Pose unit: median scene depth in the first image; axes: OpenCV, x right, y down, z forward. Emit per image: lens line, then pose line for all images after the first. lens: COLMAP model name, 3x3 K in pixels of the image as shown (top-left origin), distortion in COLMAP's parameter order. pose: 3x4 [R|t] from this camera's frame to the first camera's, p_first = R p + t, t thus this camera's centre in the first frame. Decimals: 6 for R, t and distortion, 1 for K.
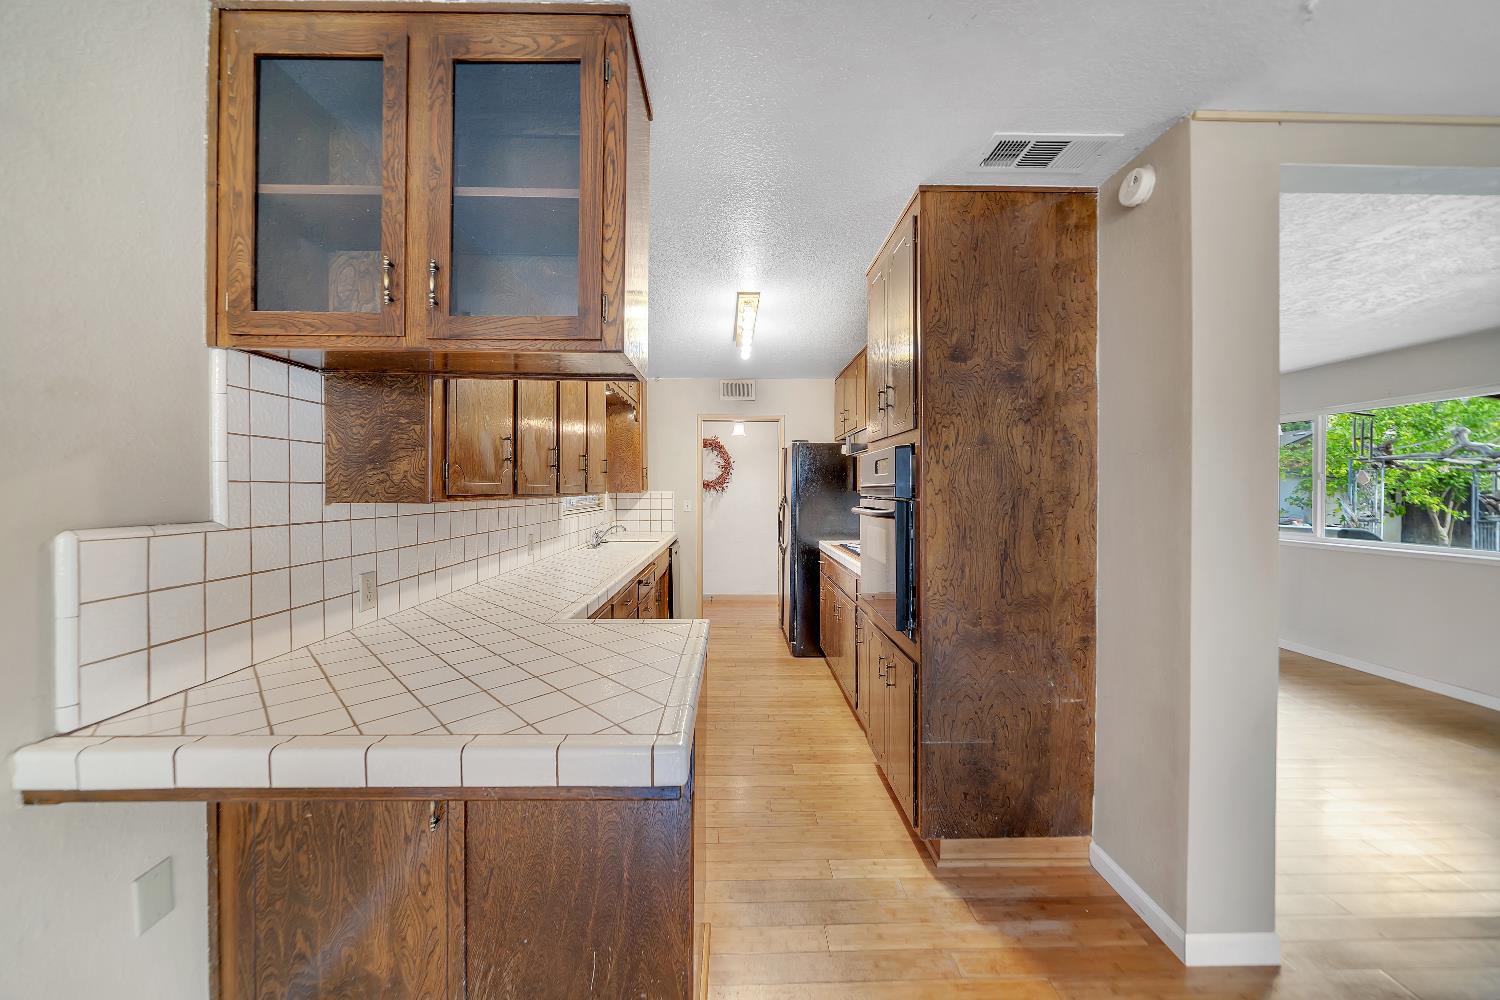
lens RADIAL K [[518.9, 0, 748.9], [0, 518.9, 489.6], [0, 0, 1]] dist [-0.004974, -0.000135]
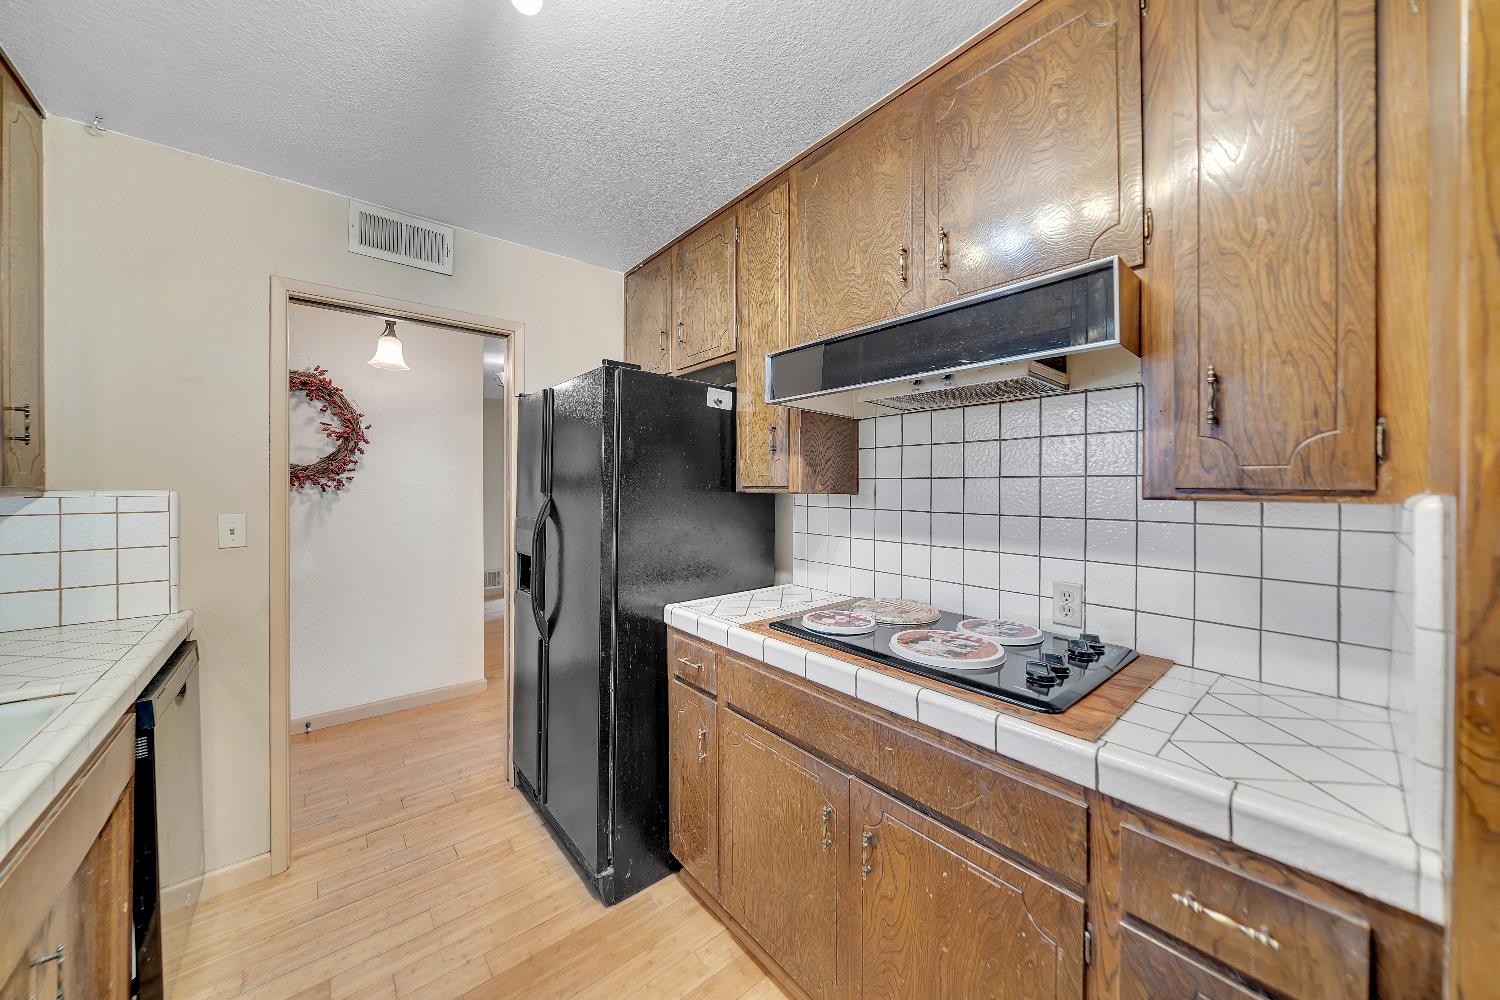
lens RADIAL K [[518.9, 0, 746.0], [0, 518.9, 484.5], [0, 0, 1]] dist [-0.004974, -0.000135]
pose [[0.785556, -0.002396, 0.618785, -0.074822], [0.002579, 0.999996, 0.000599, -0.000166], [-0.618785, 0.001125, 0.785560, 0.625008]]
